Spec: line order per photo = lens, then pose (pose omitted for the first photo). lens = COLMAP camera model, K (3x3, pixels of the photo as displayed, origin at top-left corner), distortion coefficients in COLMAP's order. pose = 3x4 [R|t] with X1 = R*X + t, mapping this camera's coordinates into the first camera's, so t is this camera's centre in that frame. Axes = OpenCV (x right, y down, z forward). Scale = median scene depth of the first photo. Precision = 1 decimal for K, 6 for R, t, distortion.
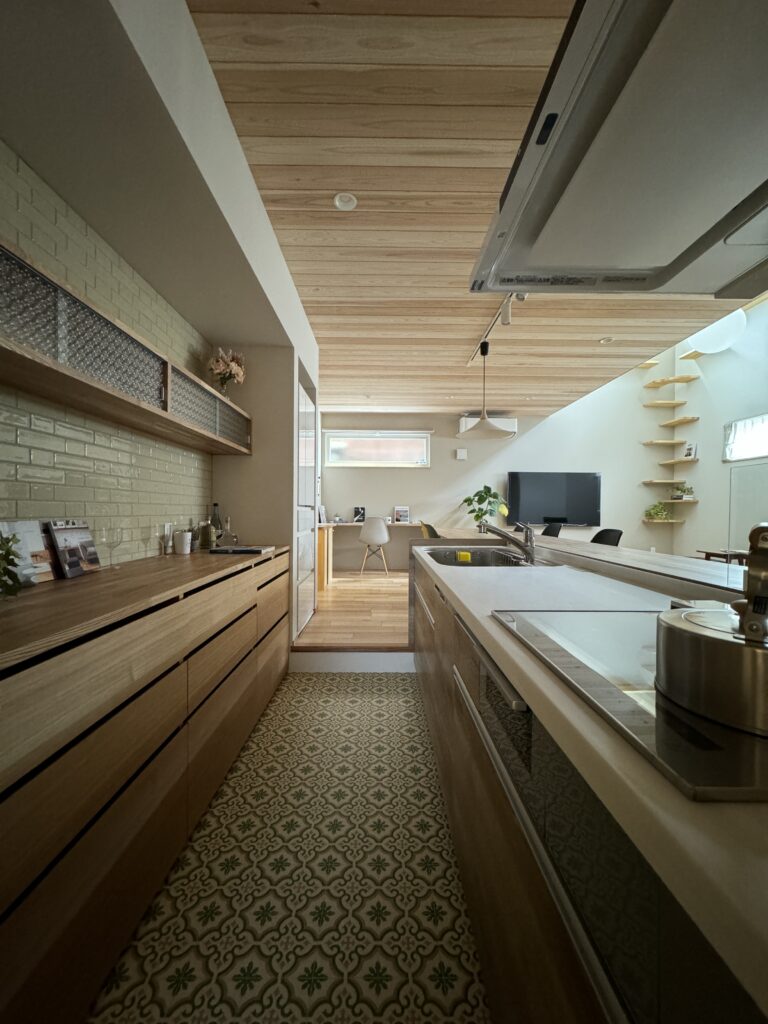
lens RADIAL K [[419.1, 0, 384.0], [0, 419.1, 512.0], [0, 0, 1]] dist [0.001222, 0.000075]
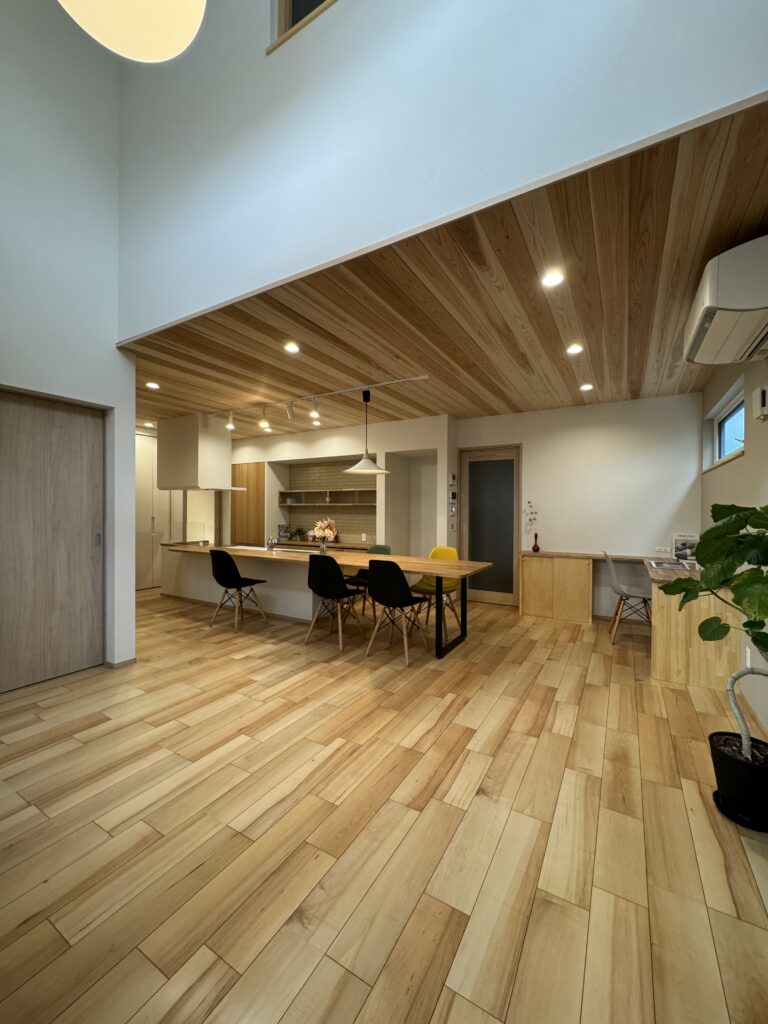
lens RADIAL K [[409.1, 0, 384.0], [0, 409.1, 512.0], [0, 0, 1]] dist [0.001884, 0.000527]
pose [[-0.507803, -0.006174, -0.861451, 0.684892], [-0.008663, 0.999960, -0.002060, -0.042901], [0.861430, 0.006416, -0.507836, 0.941261]]
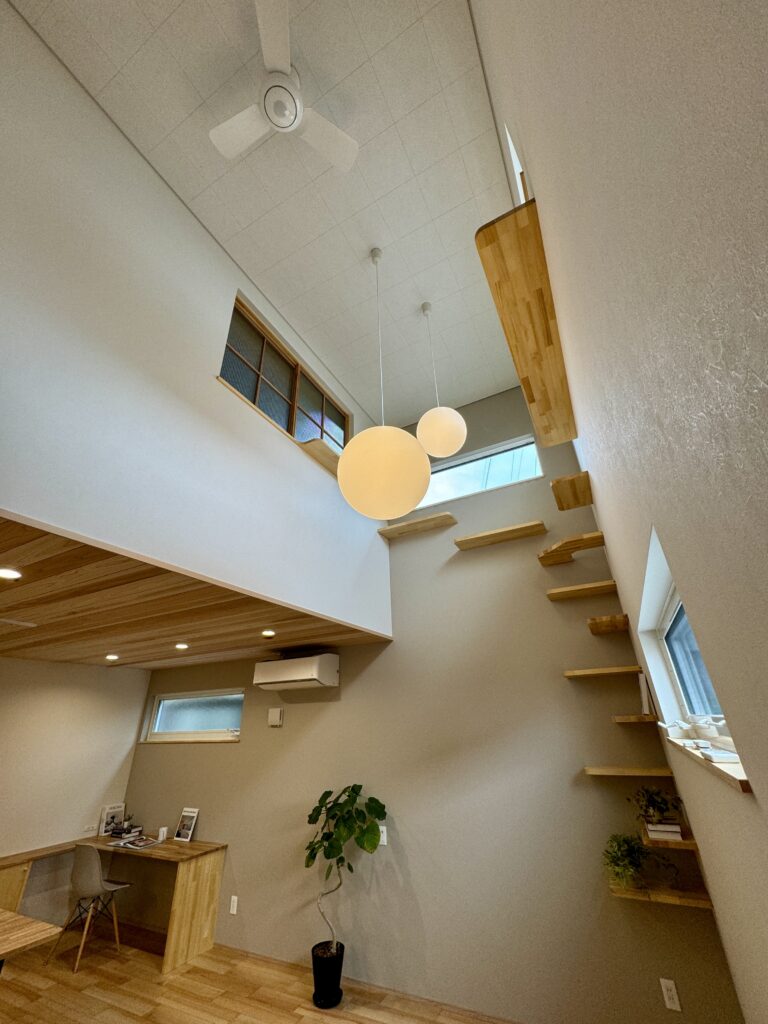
lens RADIAL K [[409.1, 0, 384.0], [0, 409.1, 512.0], [0, 0, 1]] dist [0.001884, 0.000527]
pose [[0.879374, -0.245954, -0.407687, 0.720732], [0.034144, 0.886618, -0.461241, -0.125013], [0.474906, 0.391683, 0.788066, 0.459364]]
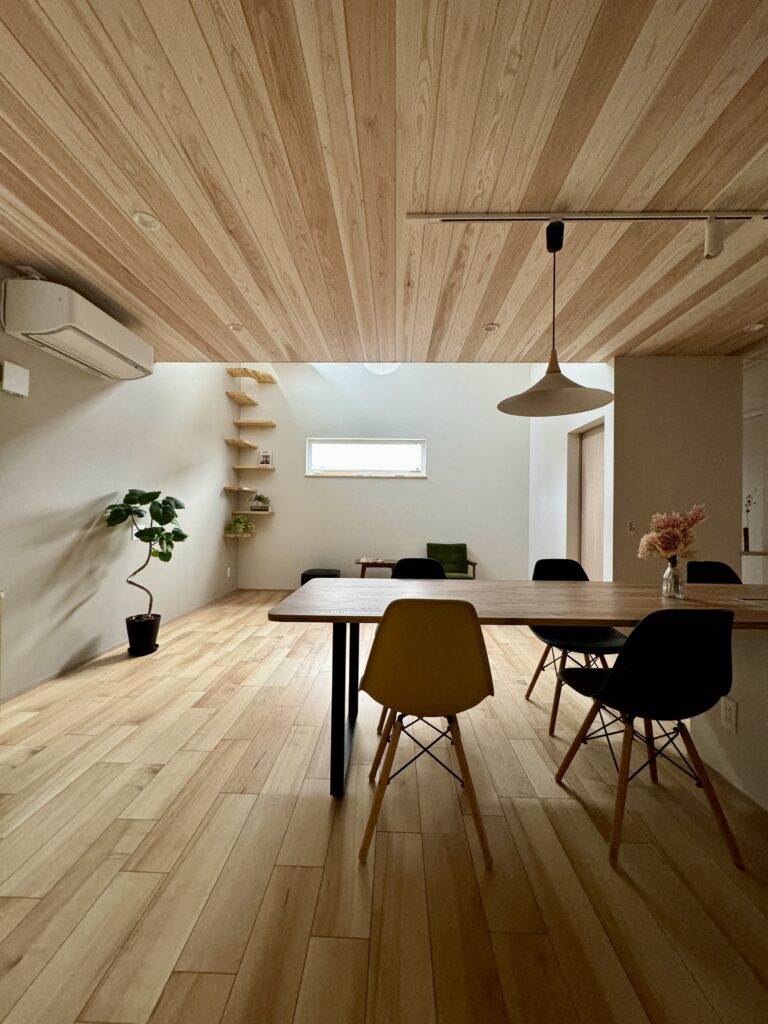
lens RADIAL K [[409.1, 0, 384.0], [0, 409.1, 512.0], [0, 0, 1]] dist [0.001884, 0.000527]
pose [[0.030934, 0.006357, 0.999501, -0.157621], [-0.011290, 0.999918, -0.006010, -0.025872], [-0.999458, -0.011098, 0.031003, 0.697711]]
